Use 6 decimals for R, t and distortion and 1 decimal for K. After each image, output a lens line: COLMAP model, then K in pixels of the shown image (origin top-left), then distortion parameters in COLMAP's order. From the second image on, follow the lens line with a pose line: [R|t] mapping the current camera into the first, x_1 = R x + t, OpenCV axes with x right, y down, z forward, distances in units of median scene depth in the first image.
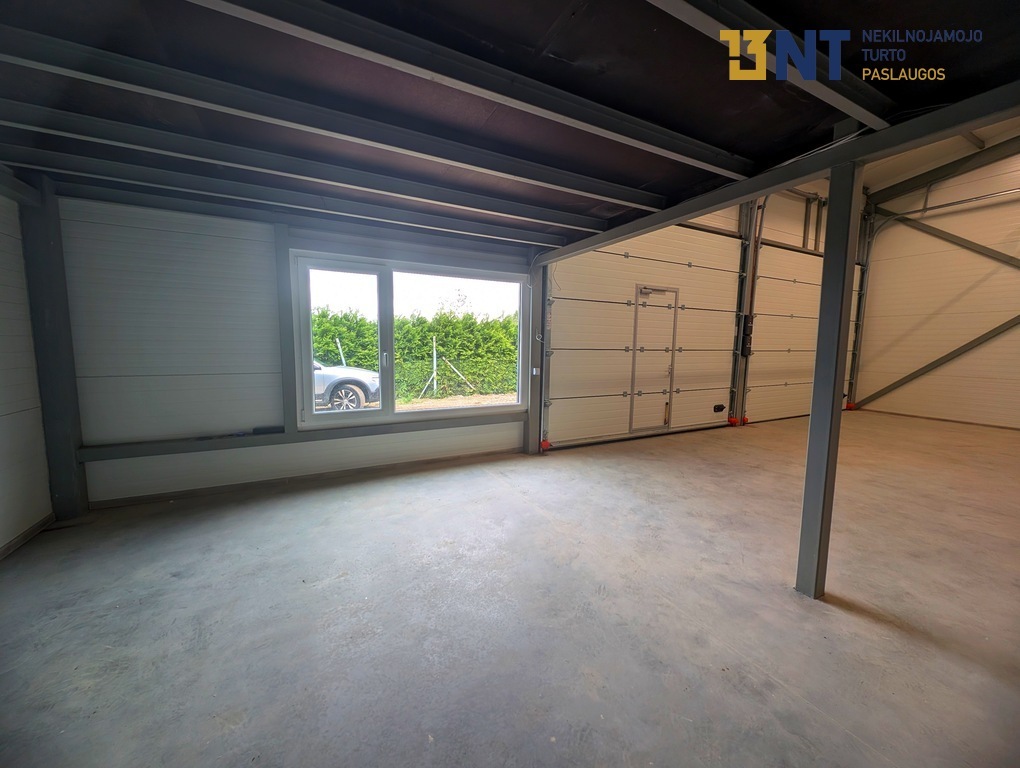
lens RADIAL K [[384.6, 0, 507.0], [0, 384.6, 383.8], [0, 0, 1]] dist [0.011664, -0.005400]
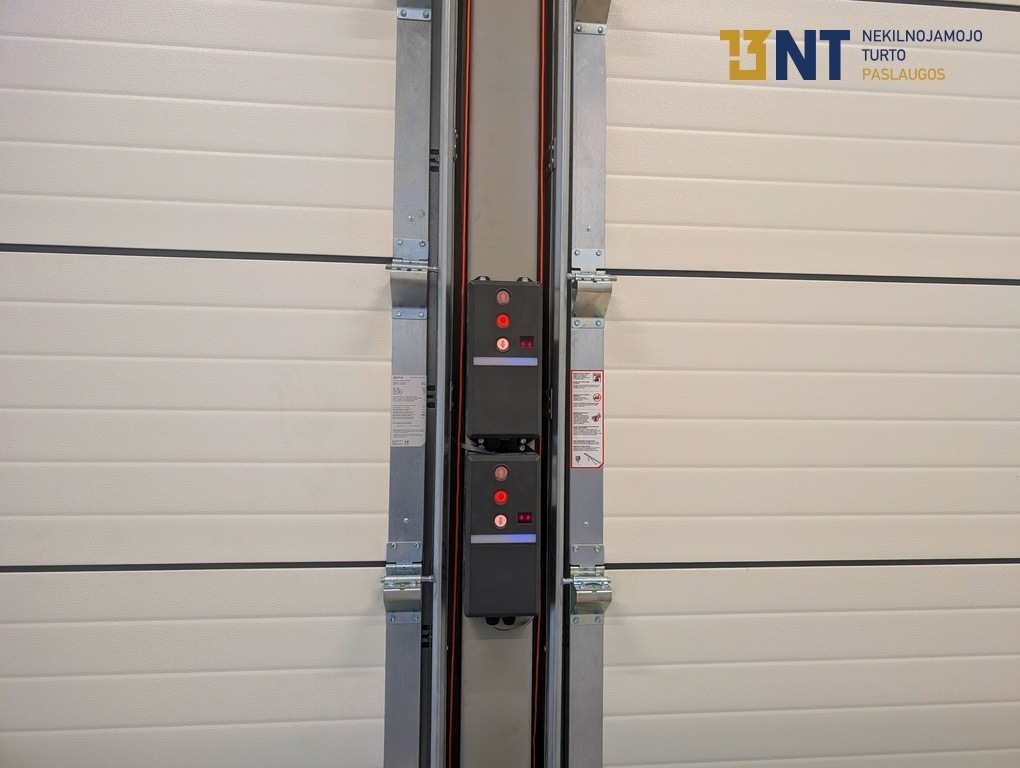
lens RADIAL K [[734.2, 0, 509.7], [0, 734.2, 381.6], [0, 0, 1]] dist [0.022012, -0.009632]
pose [[0.930834, -0.007267, -0.365370, 0.787186], [-0.038473, 0.992297, -0.117752, -0.131511], [0.363411, 0.123664, 0.923385, 0.873624]]
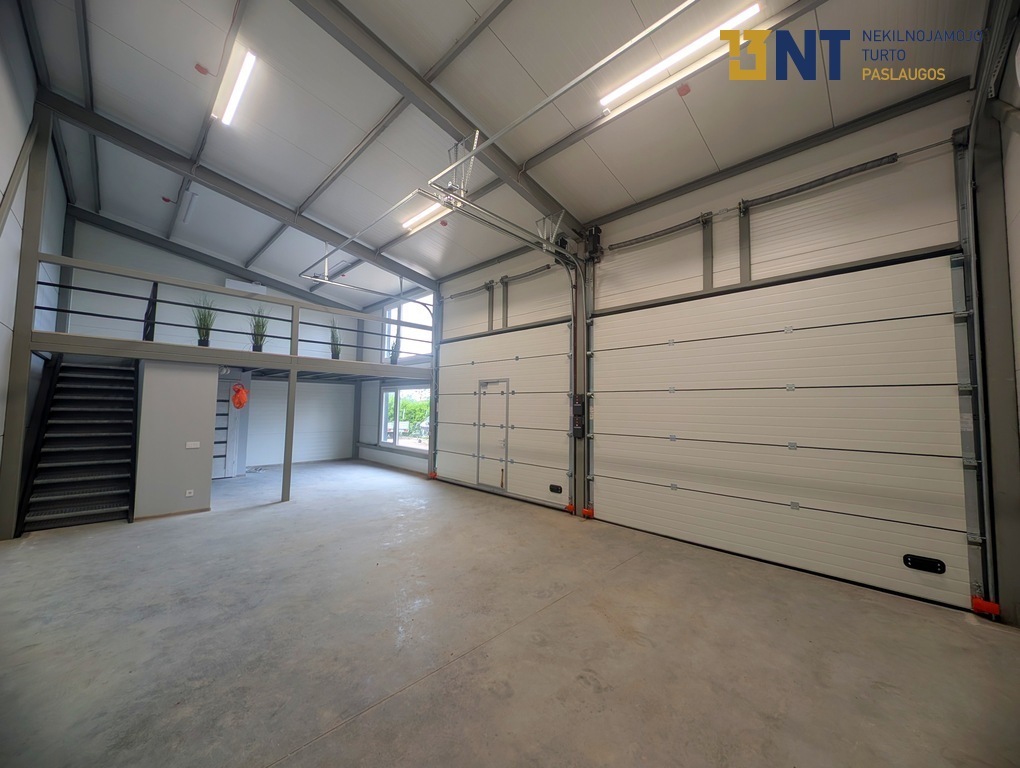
lens RADIAL K [[384.6, 0, 507.3], [0, 384.6, 383.4], [0, 0, 1]] dist [0.011664, -0.005400]
pose [[0.309444, -0.066481, -0.948591, 1.621195], [-0.109010, 0.988497, -0.104838, -0.096356], [0.944649, 0.135848, 0.298637, 0.610604]]
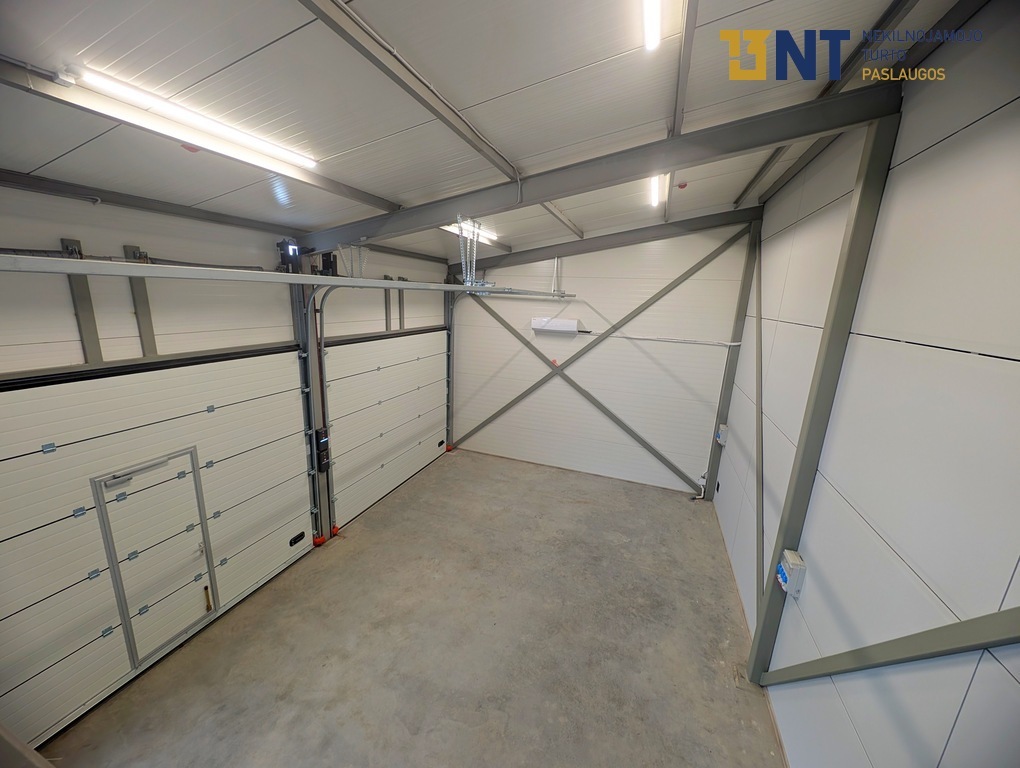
lens RADIAL K [[384.6, 0, 507.6], [0, 384.6, 384.7], [0, 0, 1]] dist [0.011664, -0.005400]
pose [[0.741614, -0.137623, 0.656558, 0.413022], [0.040141, 0.986080, 0.161354, -0.450243], [-0.669625, -0.093308, 0.736815, 0.067672]]
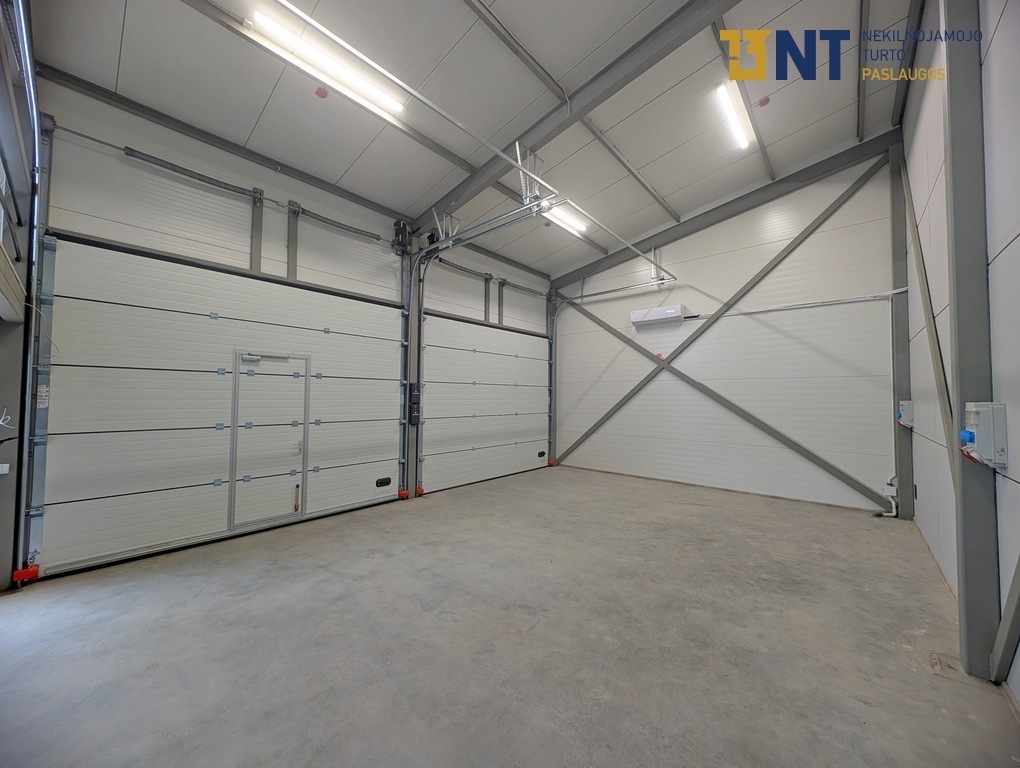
lens RADIAL K [[384.6, 0, 508.1], [0, 384.6, 383.9], [0, 0, 1]] dist [0.011664, -0.005400]
pose [[0.931179, 0.006297, 0.364508, 0.540682], [0.042603, 0.991121, -0.125956, -0.046264], [-0.362064, 0.132817, 0.922642, 0.002967]]
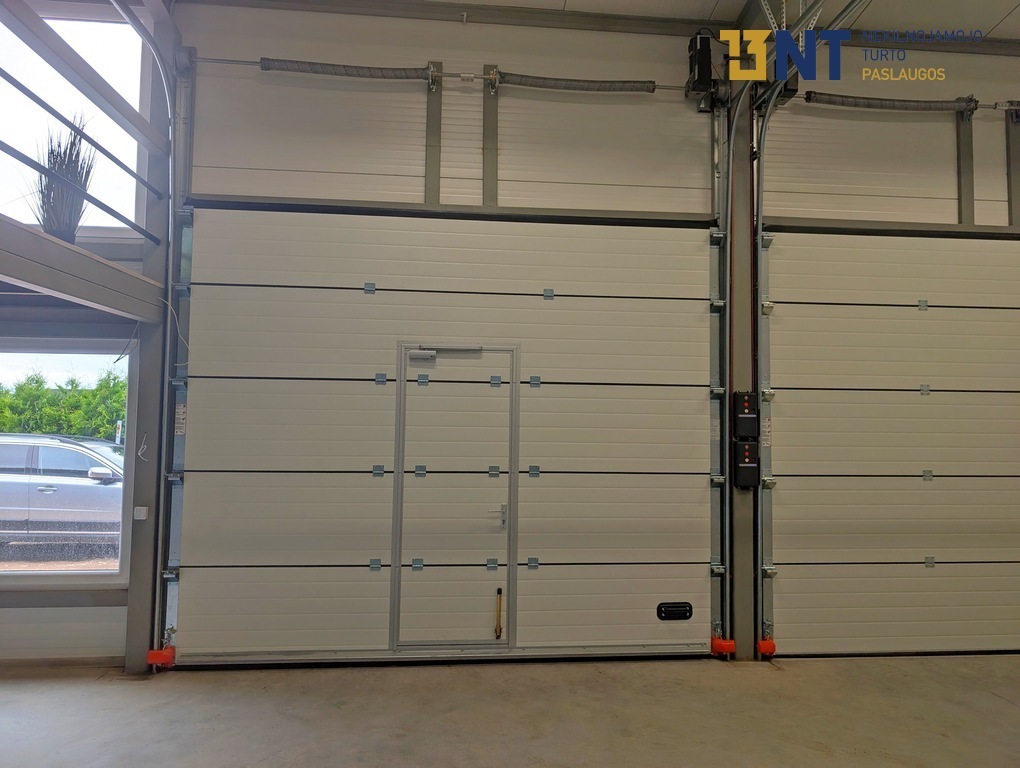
lens RADIAL K [[734.2, 0, 518.7], [0, 734.2, 372.9], [0, 0, 1]] dist [0.022012, -0.009632]
pose [[0.930968, -0.024062, -0.364308, 0.763664], [-0.038060, 0.985993, -0.162384, -0.062665], [0.363112, 0.165040, 0.917012, 0.169251]]
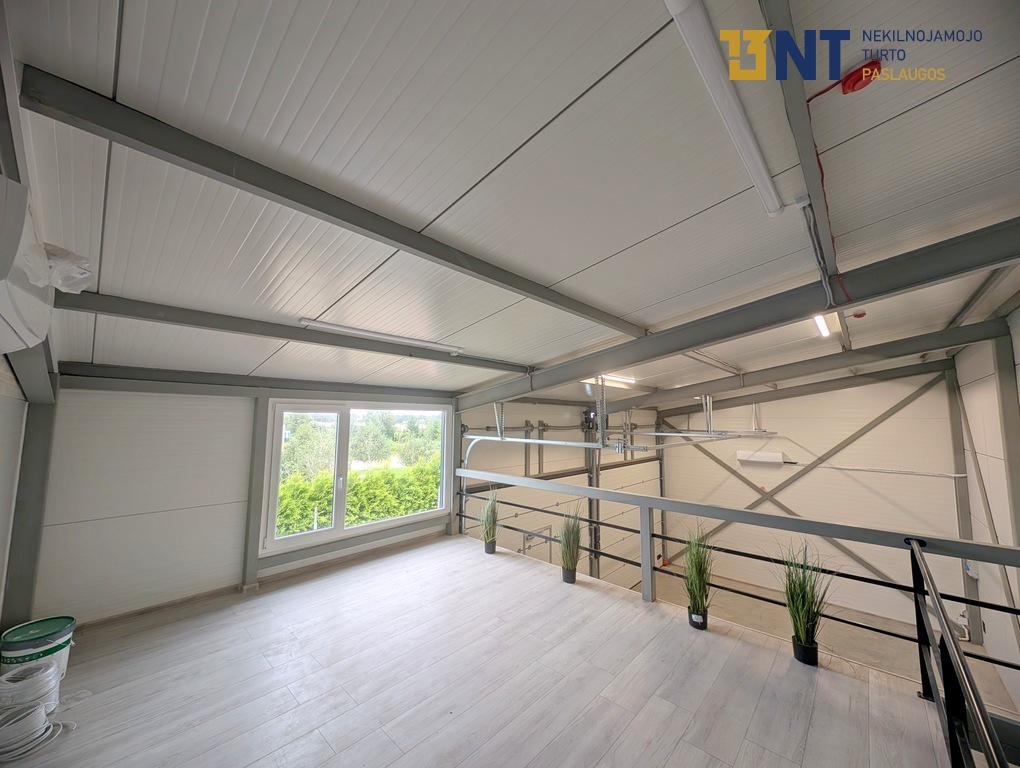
lens RADIAL K [[384.6, 0, 509.1], [0, 384.6, 383.7], [0, 0, 1]] dist [0.011664, -0.005400]
pose [[0.938690, 0.026784, 0.343722, -0.155972], [0.040615, 0.981444, -0.187396, -0.474393], [-0.342363, 0.189867, 0.920184, -0.255671]]
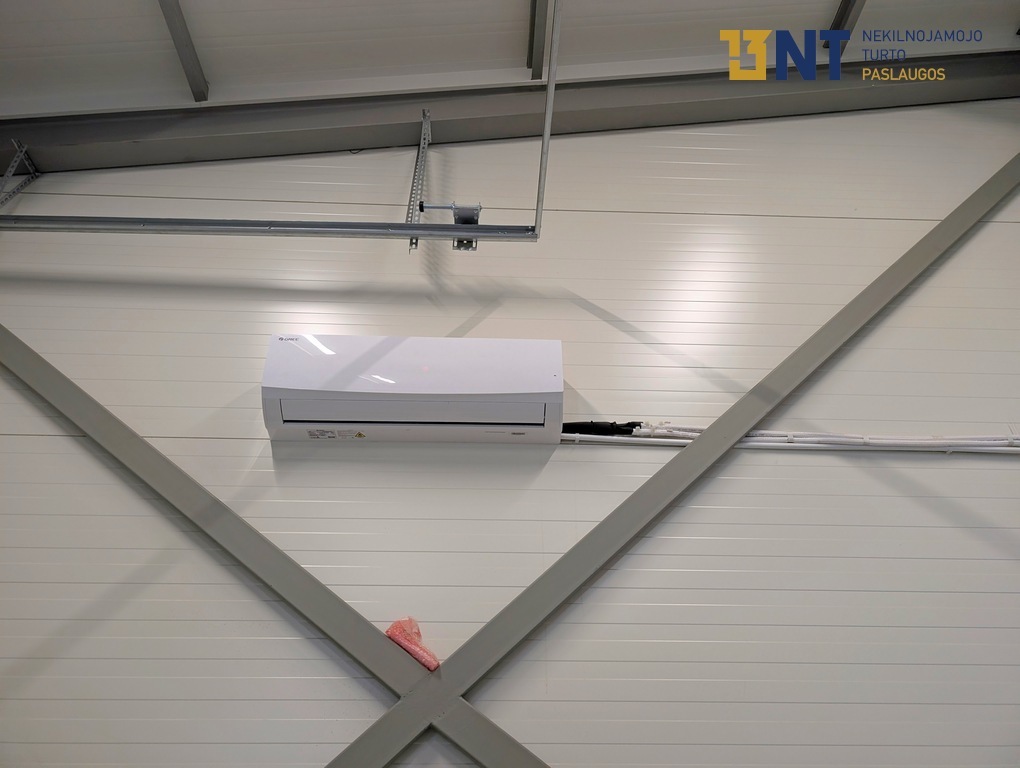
lens RADIAL K [[734.2, 0, 513.2], [0, 734.2, 379.5], [0, 0, 1]] dist [0.022012, -0.009632]
pose [[0.419883, 0.496976, 0.759416, 1.200010], [0.101719, 0.805709, -0.583512, -0.172612], [-0.901860, 0.322254, 0.287752, 0.843761]]
